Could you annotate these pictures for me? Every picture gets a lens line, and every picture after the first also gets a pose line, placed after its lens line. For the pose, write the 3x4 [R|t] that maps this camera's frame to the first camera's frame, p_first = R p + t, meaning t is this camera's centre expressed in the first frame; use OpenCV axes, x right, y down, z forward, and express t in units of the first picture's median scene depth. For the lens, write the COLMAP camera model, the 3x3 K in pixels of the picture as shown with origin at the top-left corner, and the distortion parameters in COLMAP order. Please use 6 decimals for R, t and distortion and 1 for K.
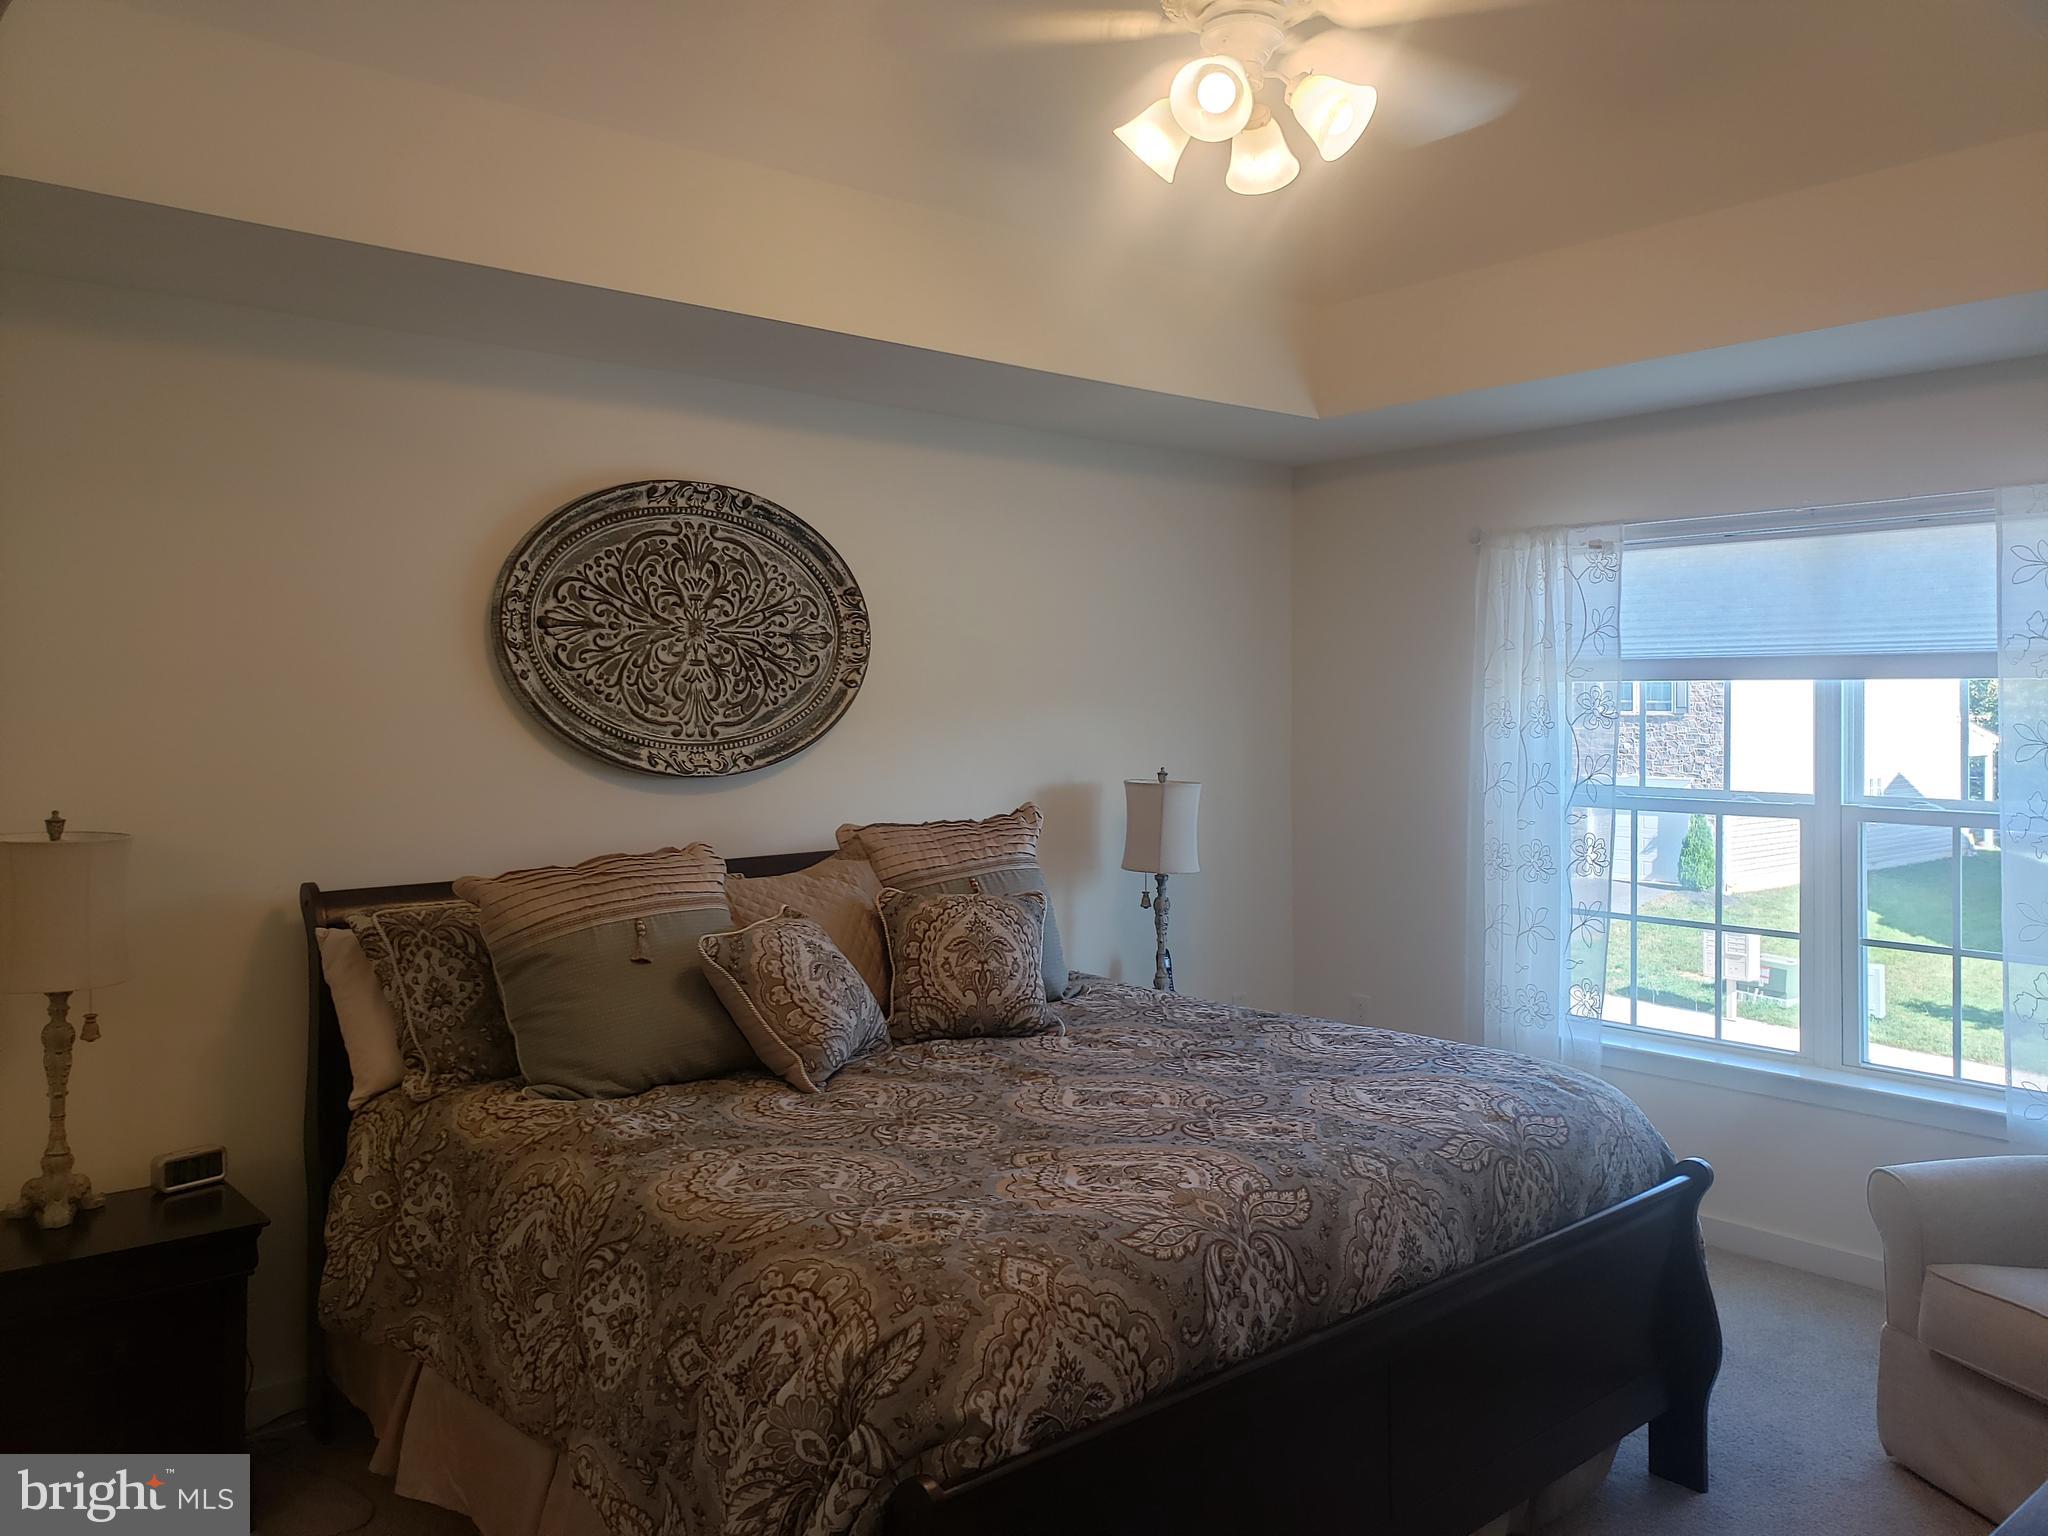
lens RADIAL K [[1515.5, 0, 1080.5], [0, 1515.5, 703.8], [0, 0, 1]] dist [0.063060, -0.072532]
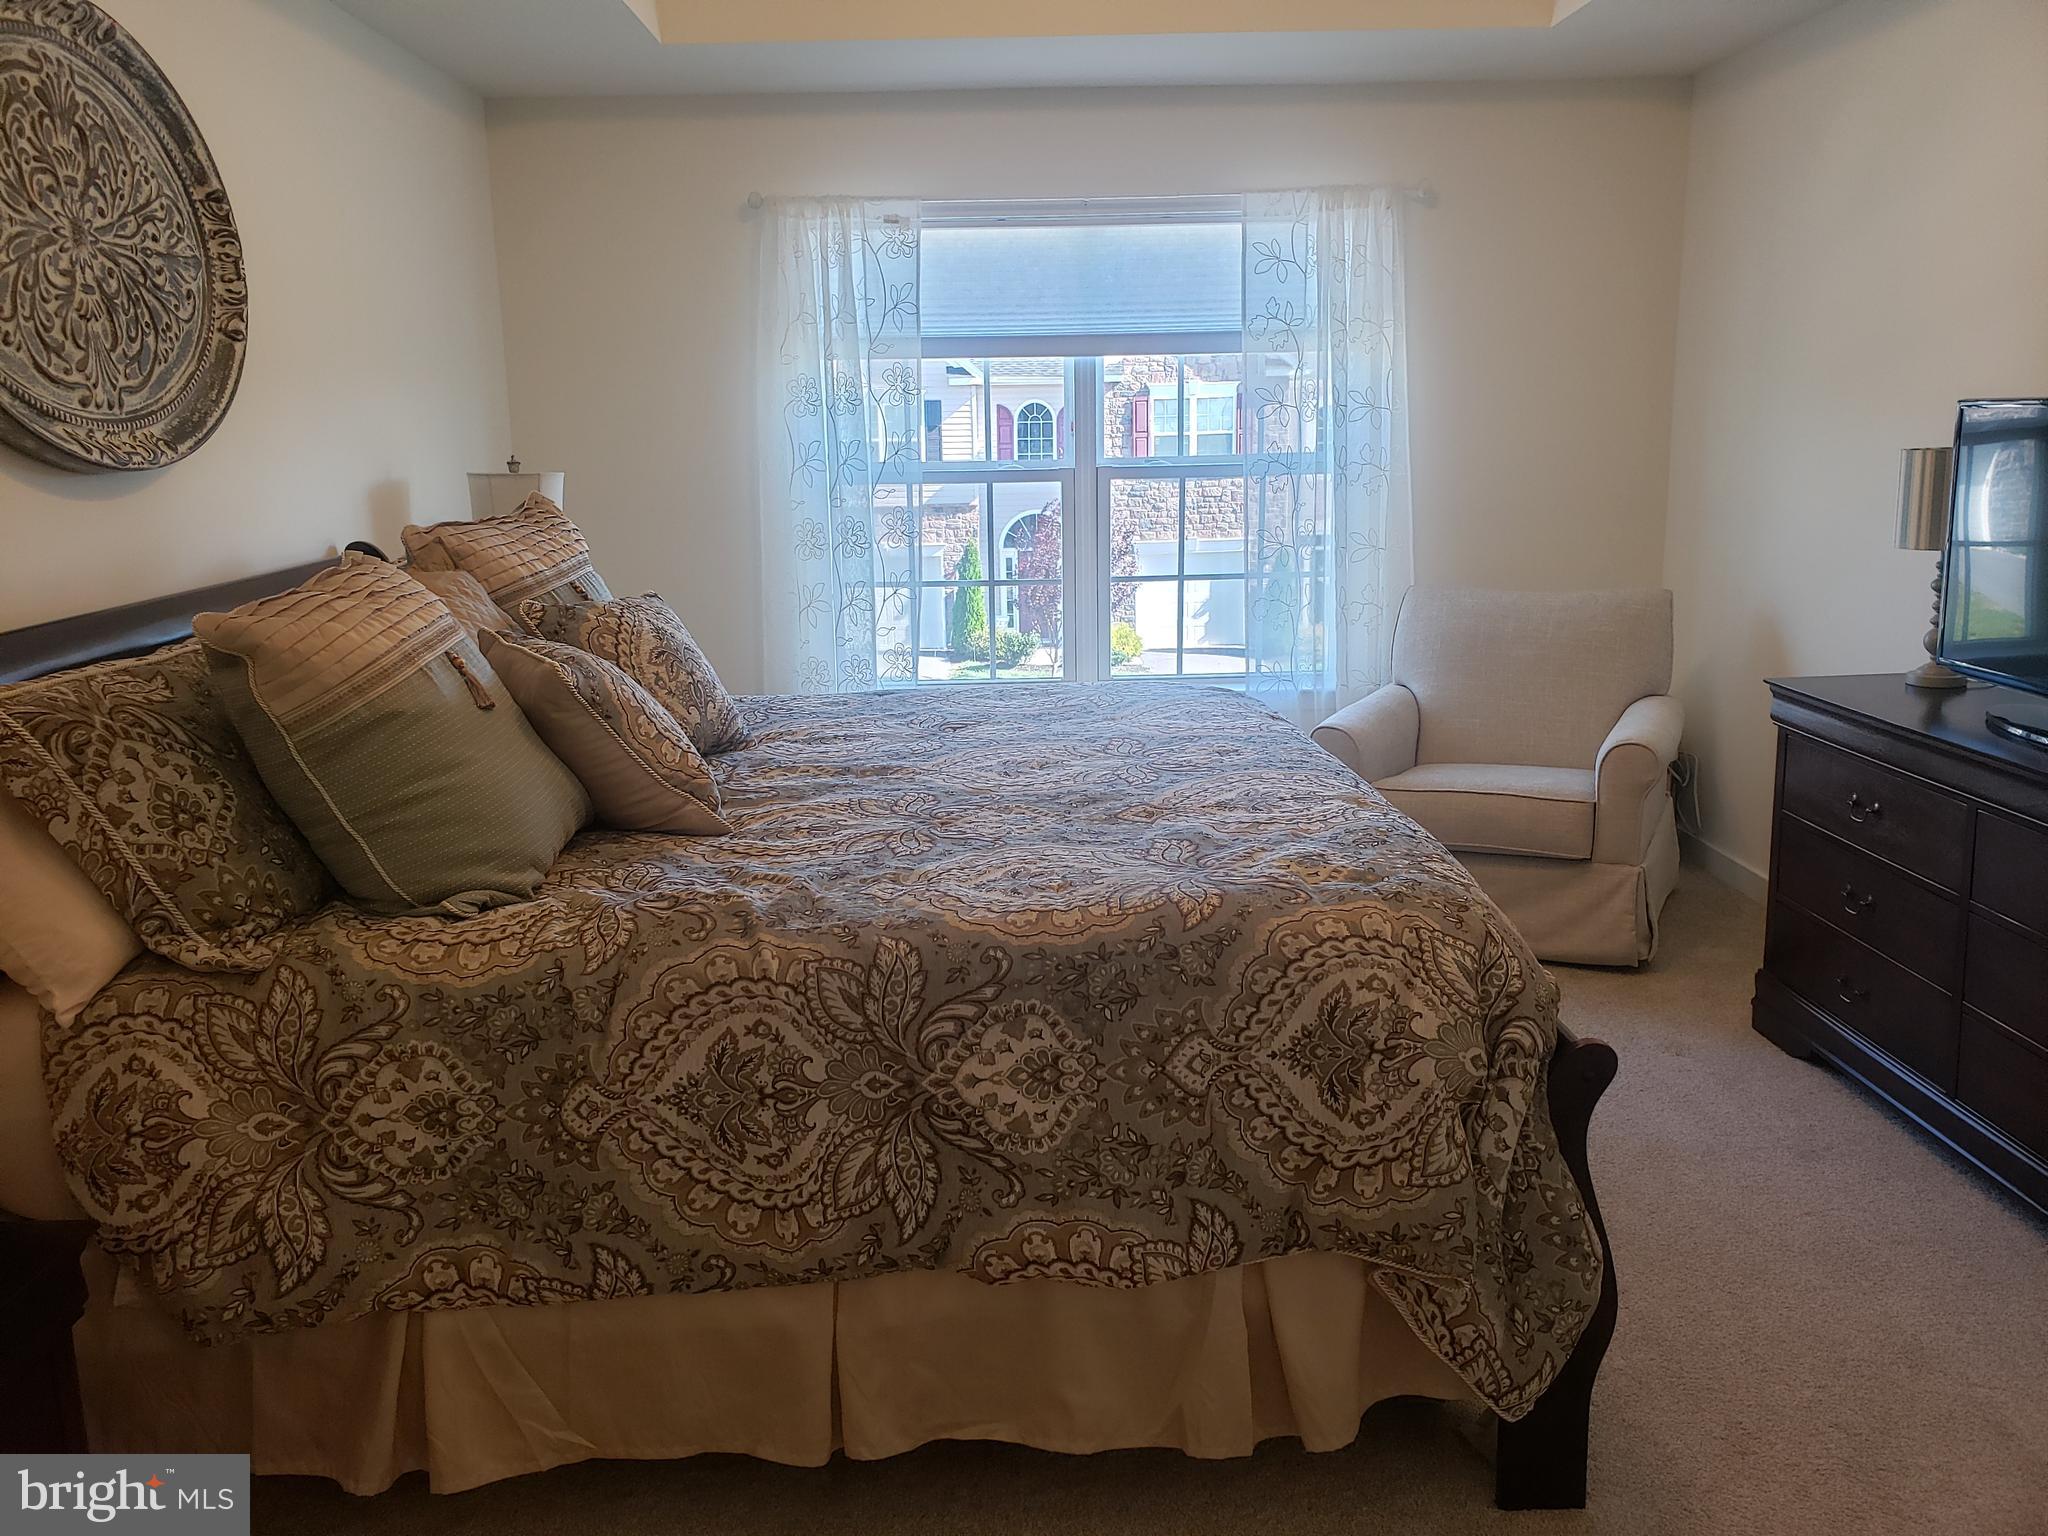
lens RADIAL K [[1515.5, 0, 1080.5], [0, 1515.5, 703.8], [0, 0, 1]] dist [0.063060, -0.072532]
pose [[0.675620, -0.152294, 0.721349, -0.451132], [0.021145, 0.982032, 0.187525, 0.030687], [-0.736947, -0.111443, 0.666700, 0.246789]]
